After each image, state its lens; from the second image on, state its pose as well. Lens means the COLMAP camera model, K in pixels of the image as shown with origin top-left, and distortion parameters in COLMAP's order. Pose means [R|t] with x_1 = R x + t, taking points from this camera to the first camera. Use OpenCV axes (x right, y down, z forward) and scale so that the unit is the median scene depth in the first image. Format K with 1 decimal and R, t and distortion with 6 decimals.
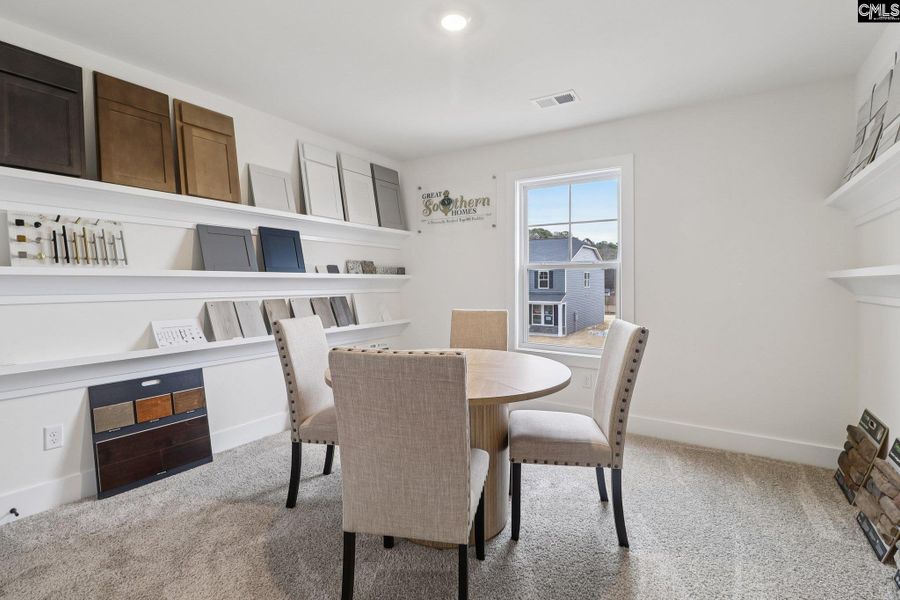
lens RADIAL K [[422.6, 0, 454.0], [0, 422.6, 286.6], [0, 0, 1]] dist [-0.002876, -0.000893]
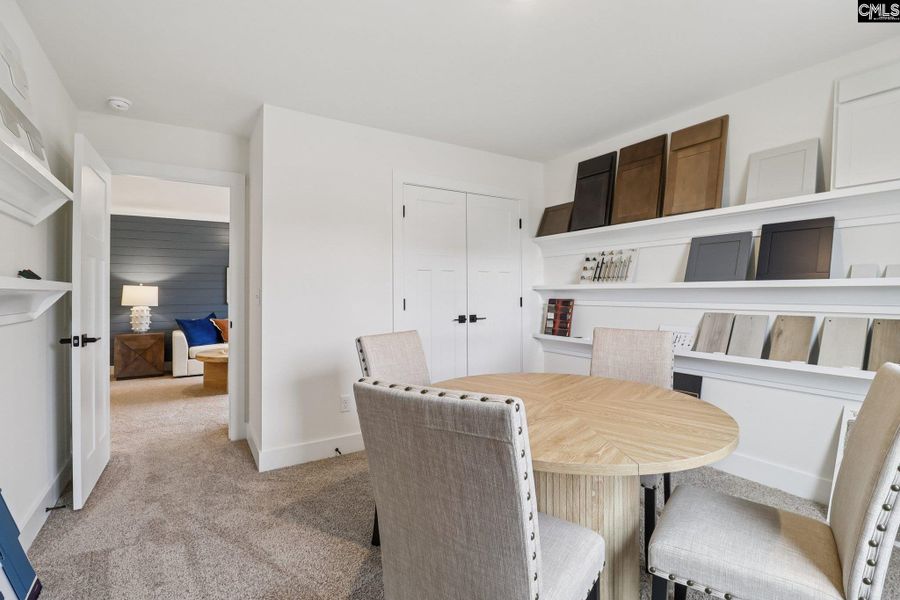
lens RADIAL K [[422.6, 0, 454.0], [0, 422.6, 286.6], [0, 0, 1]] dist [-0.002876, -0.000893]
pose [[-0.426711, -0.008703, -0.904346, 0.570610], [-0.005501, 0.999960, -0.007027, -0.014885], [0.904372, 0.001976, -0.426741, 0.865087]]
